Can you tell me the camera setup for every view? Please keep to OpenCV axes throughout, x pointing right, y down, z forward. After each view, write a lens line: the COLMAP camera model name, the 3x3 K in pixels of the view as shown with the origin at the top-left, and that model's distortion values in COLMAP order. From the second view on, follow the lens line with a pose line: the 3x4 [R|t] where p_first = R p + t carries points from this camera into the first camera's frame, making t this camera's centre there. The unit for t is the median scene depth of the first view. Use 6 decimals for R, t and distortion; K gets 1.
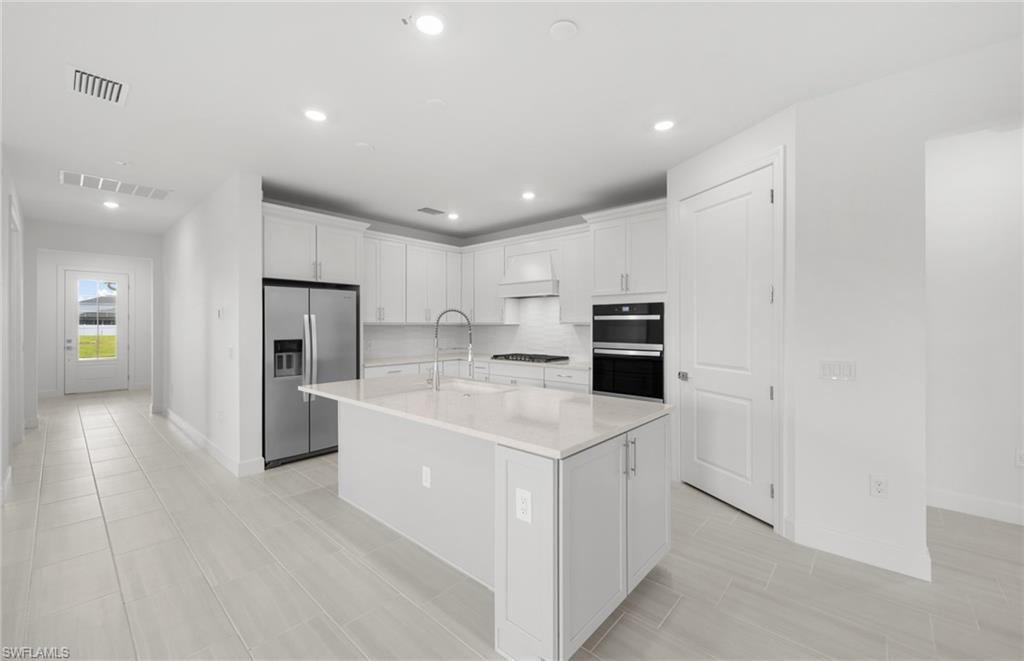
lens RADIAL K [[399.6, 0, 519.6], [0, 399.6, 328.7], [0, 0, 1]] dist [0.001222, -0.000669]
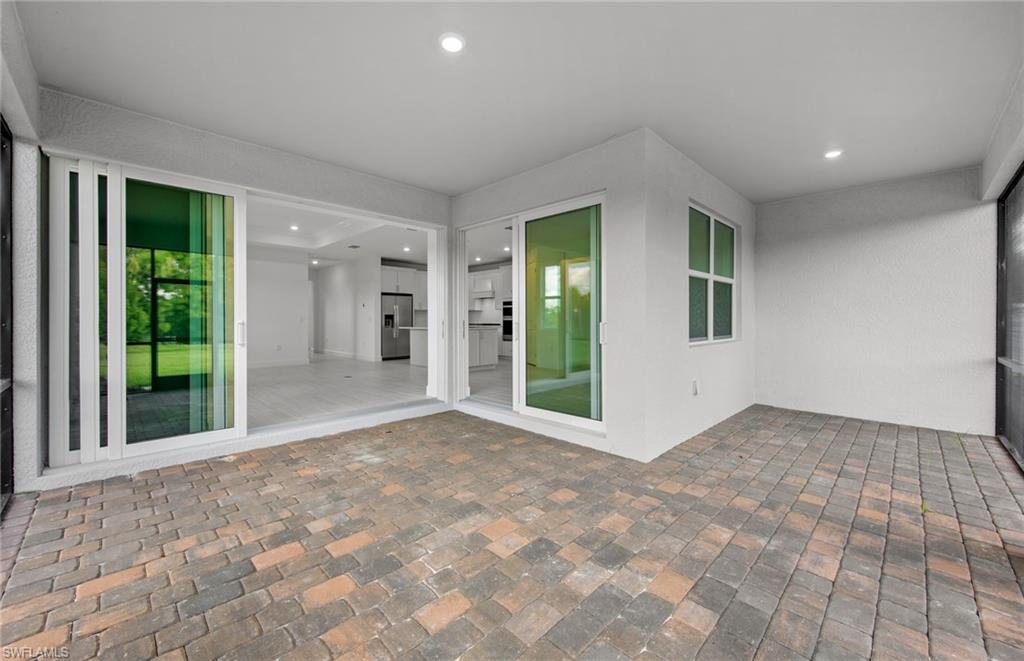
lens RADIAL K [[399.6, 0, 512.5], [0, 399.6, 323.7], [0, 0, 1]] dist [0.001222, -0.000669]
pose [[0.997440, -0.000919, -0.071497, 0.456324], [0.000830, 0.999999, -0.001283, 0.091186], [0.071498, 0.001220, 0.997440, -1.659008]]
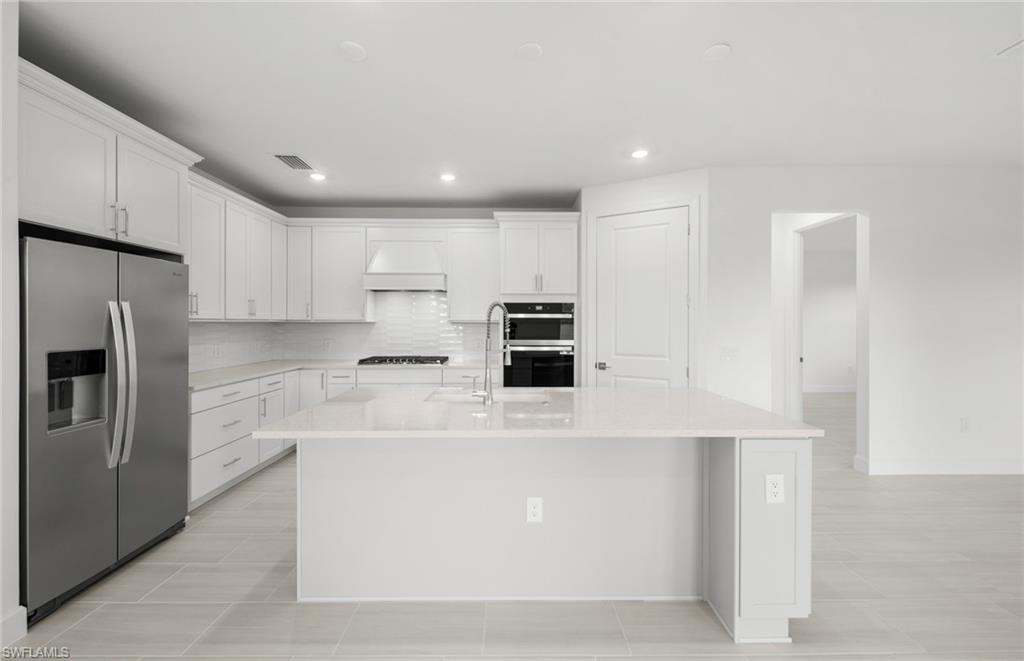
lens RADIAL K [[399.6, 0, 514.3], [0, 399.6, 327.5], [0, 0, 1]] dist [0.001222, -0.000669]
pose [[0.742028, -0.005486, 0.670346, -0.501923], [0.004891, 0.999984, 0.002770, -0.000064], [-0.670351, 0.001224, 0.742043, 0.256246]]
